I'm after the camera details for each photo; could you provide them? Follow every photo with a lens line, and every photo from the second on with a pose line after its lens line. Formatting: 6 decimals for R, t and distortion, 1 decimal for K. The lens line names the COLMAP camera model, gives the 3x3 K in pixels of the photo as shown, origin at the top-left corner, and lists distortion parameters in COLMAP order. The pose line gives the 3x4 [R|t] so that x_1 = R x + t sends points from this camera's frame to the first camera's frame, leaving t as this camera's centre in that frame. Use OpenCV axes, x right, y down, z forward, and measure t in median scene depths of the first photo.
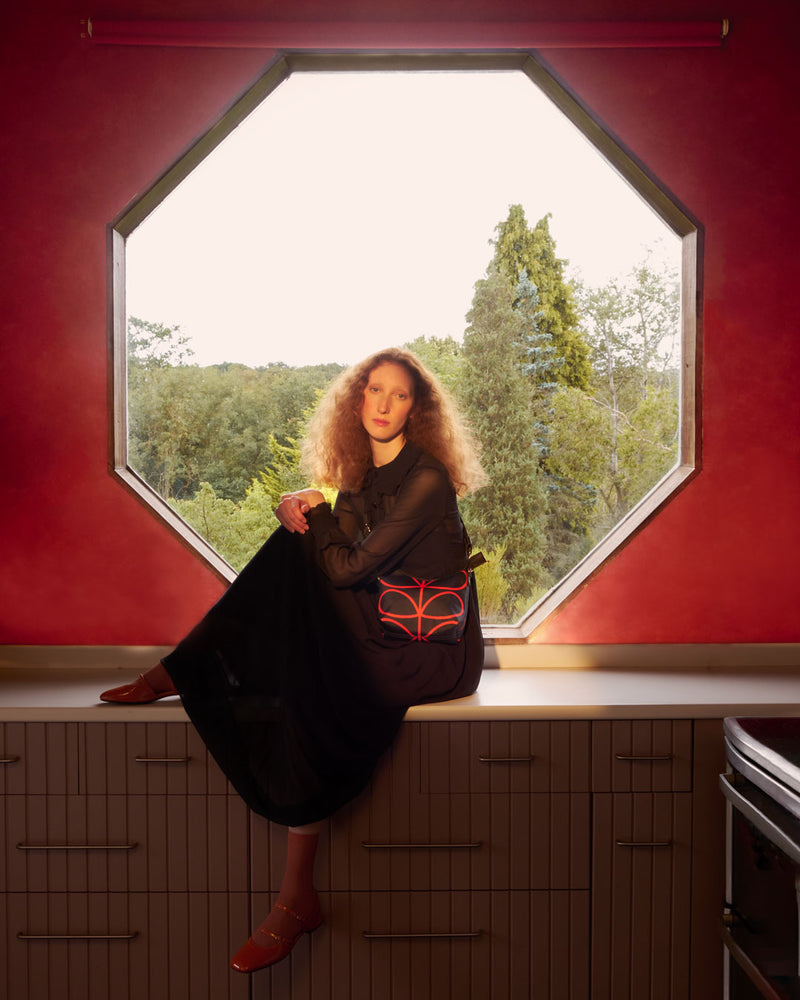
lens RADIAL K [[1820.8, 0, 400.8], [0, 1820.8, 455.8], [0, 0, 1]] dist [-0.017112, -0.210910]
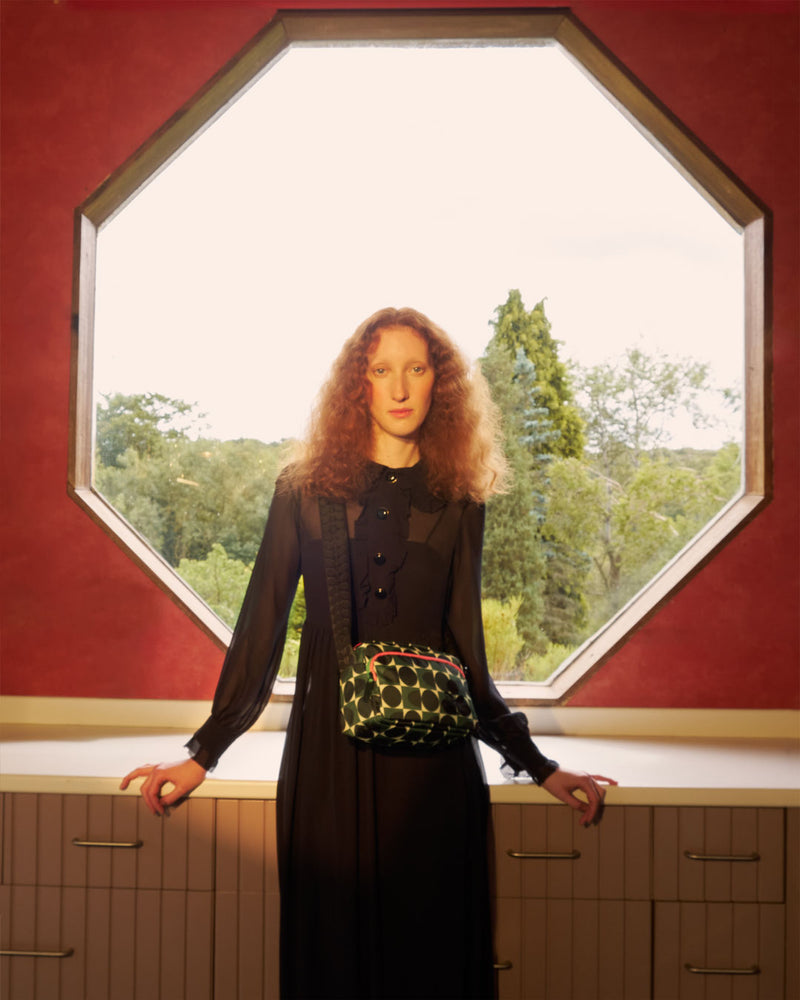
lens RADIAL K [[1264.5, 0, 334.9], [0, 1264.5, 484.0], [0, 0, 1]] dist [-0.009226, -0.182603]
pose [[0.998724, 0.013267, -0.048731, -0.004018], [-0.016528, 0.997607, -0.067138, 0.027711], [0.047723, 0.067858, 0.996553, 0.269103]]
